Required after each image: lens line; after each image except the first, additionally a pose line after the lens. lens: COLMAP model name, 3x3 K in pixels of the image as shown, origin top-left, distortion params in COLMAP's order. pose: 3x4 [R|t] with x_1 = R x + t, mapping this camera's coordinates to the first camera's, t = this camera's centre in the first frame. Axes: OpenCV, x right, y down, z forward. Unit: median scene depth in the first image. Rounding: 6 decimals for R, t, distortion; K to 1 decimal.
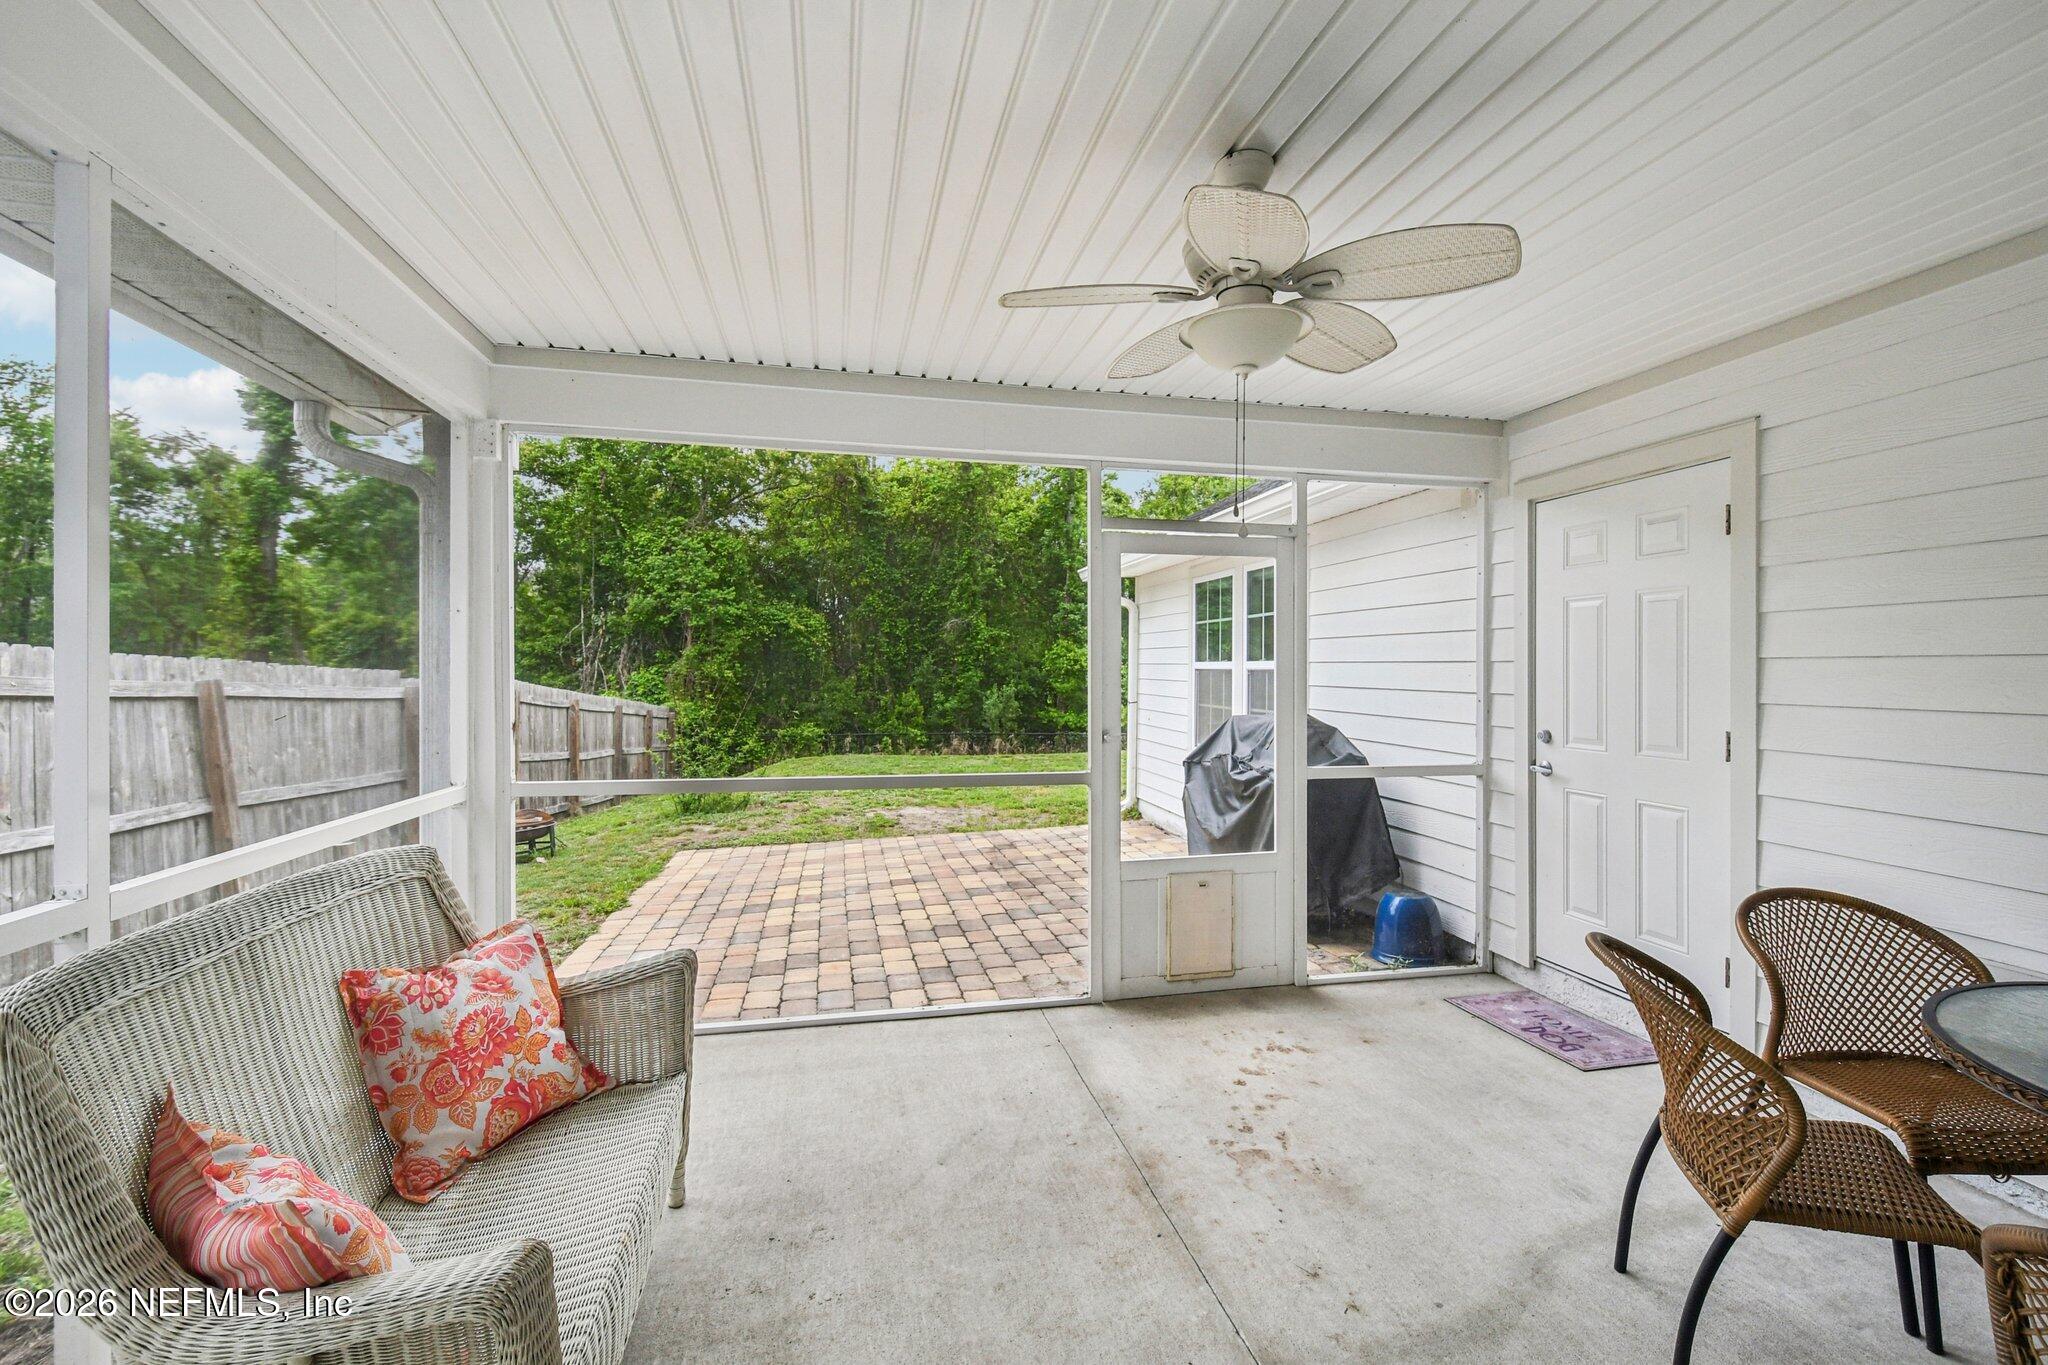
lens RADIAL K [[915.1, 0, 1022.5], [0, 915.1, 684.5], [0, 0, 1]] dist [-0.000761, 0.000338]
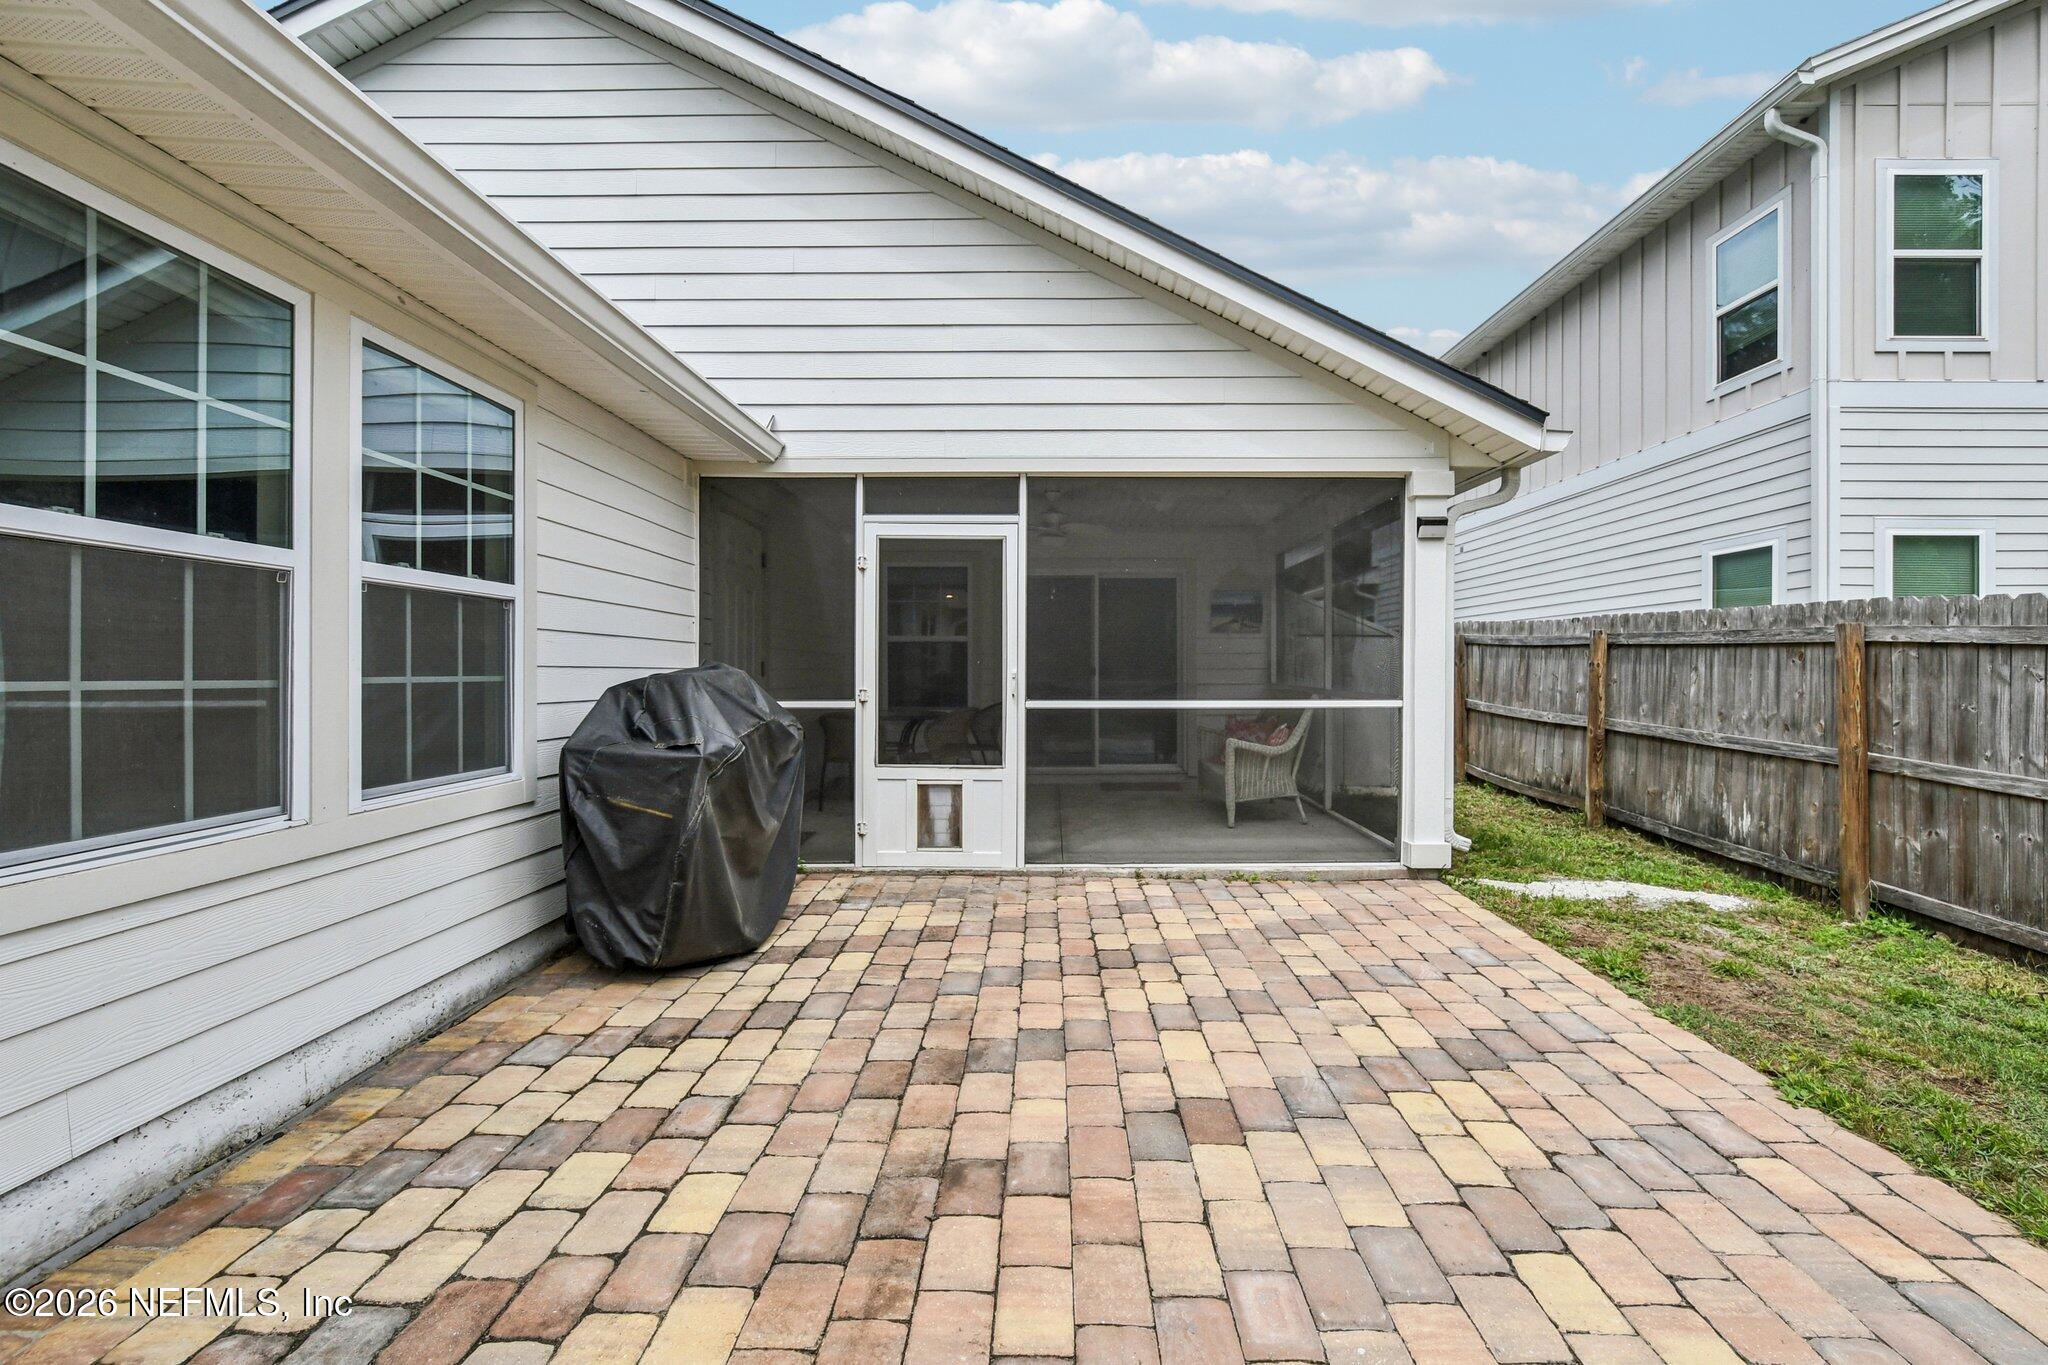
lens RADIAL K [[915.1, 0, 1030.9], [0, 915.1, 675.9], [0, 0, 1]] dist [-0.000761, 0.000338]
pose [[-0.977037, -0.008259, 0.212909, -0.028978], [-0.003009, 0.999684, 0.024972, 0.003194], [-0.213048, 0.023758, -0.976753, 0.296159]]
